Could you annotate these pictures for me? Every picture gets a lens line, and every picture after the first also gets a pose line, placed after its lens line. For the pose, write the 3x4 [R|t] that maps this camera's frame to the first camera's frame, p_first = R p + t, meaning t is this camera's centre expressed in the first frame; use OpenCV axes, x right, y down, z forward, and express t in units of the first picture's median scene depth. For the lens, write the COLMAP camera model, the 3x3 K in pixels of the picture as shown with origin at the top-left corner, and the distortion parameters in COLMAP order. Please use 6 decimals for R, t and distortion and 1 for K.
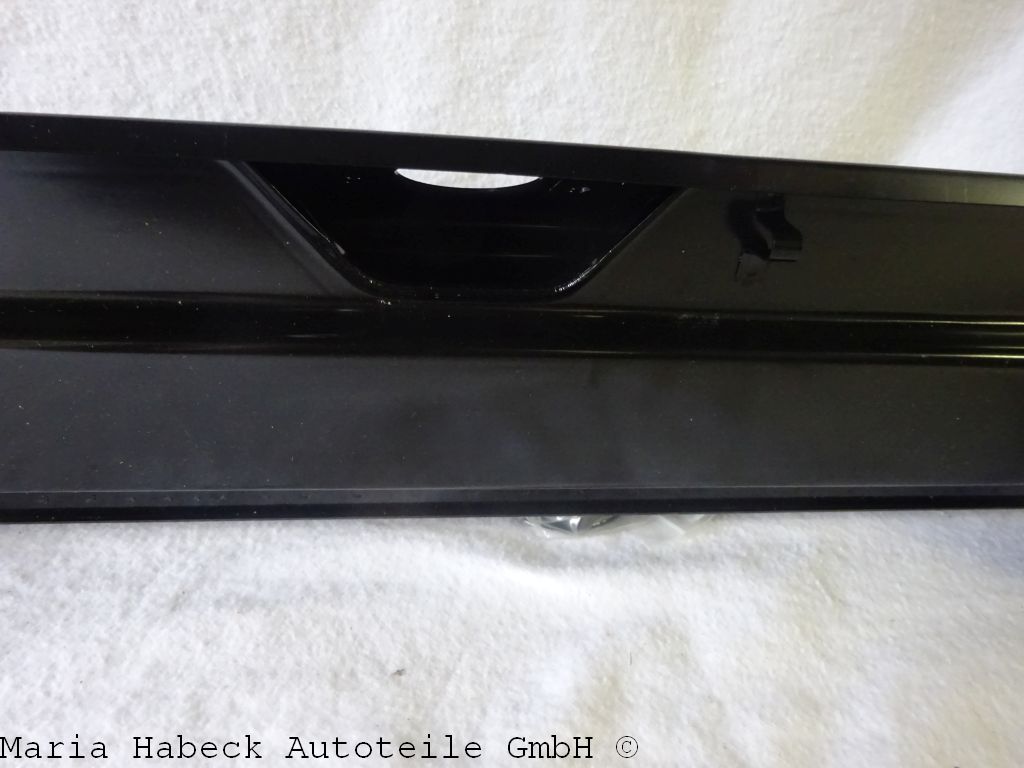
lens RADIAL K [[880.8, 0, 512.0], [0, 880.8, 384.0], [0, 0, 1]] dist [0.054227, -0.001114]
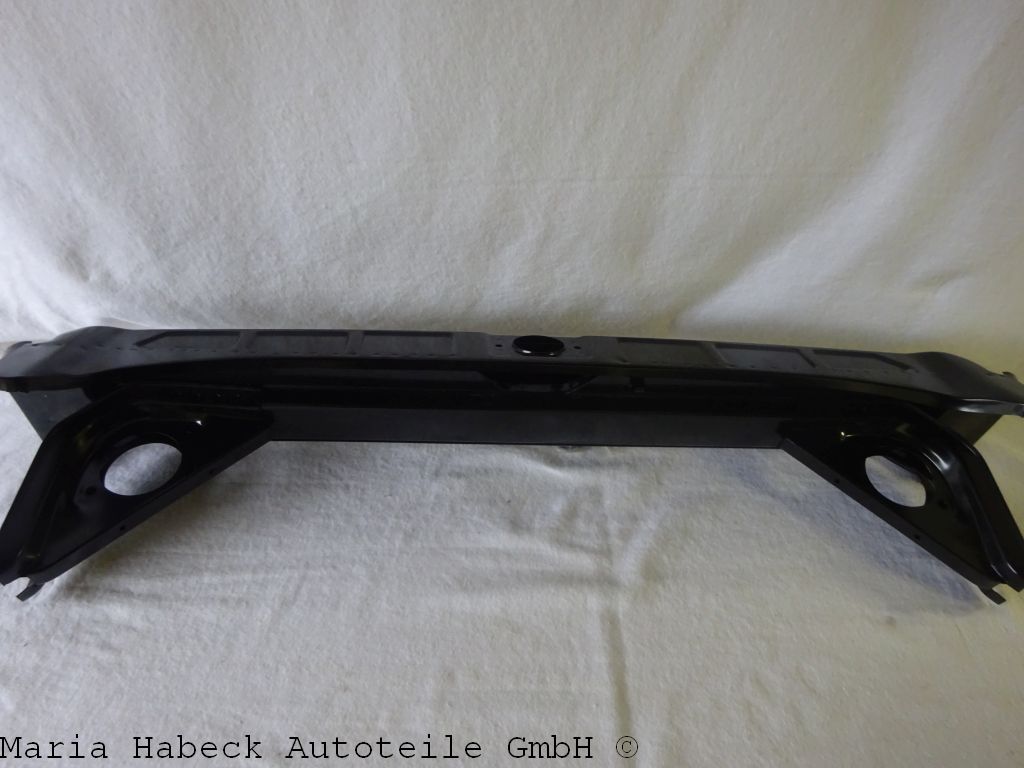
lens RADIAL K [[1004.8, 0, 512.0], [0, 1004.8, 384.0], [0, 0, 1]] dist [0.278541, 0.001834]
pose [[0.997498, 0.058175, -0.040174, 0.006806], [-0.044148, 0.956388, 0.288745, -1.032191], [0.055220, -0.286249, 0.956563, -2.158411]]
